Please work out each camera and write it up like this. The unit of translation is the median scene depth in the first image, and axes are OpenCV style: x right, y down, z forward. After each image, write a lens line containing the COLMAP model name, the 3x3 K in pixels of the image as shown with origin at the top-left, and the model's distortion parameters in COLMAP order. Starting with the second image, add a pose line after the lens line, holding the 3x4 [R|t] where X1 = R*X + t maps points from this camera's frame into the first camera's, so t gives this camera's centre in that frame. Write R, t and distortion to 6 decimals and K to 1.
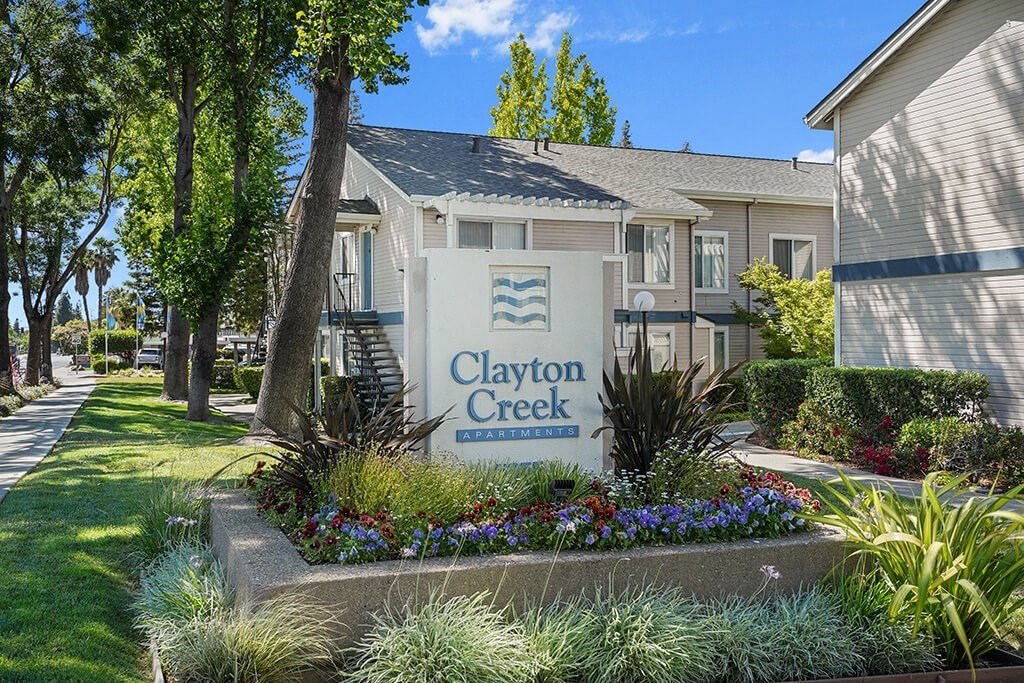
lens RADIAL K [[998.1, 0, 512.0], [0, 998.1, 341.5], [0, 0, 1]] dist [0.012514, 0.004818]
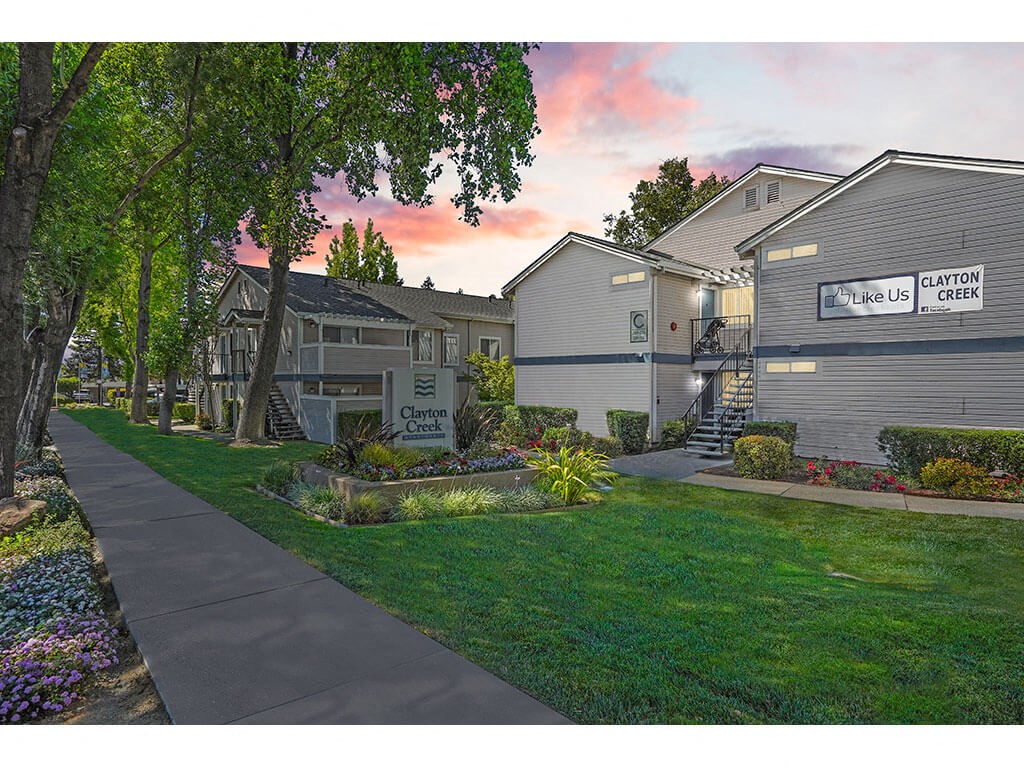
lens RADIAL K [[570.2, 0, 512.0], [0, 570.2, 384.0], [0, 0, 1]] dist [0.025082, 0.000137]
pose [[0.946182, 0.012573, 0.323391, -0.068024], [-0.011422, 0.999920, -0.005456, -0.011215], [-0.323433, 0.001469, 0.946250, -0.136745]]
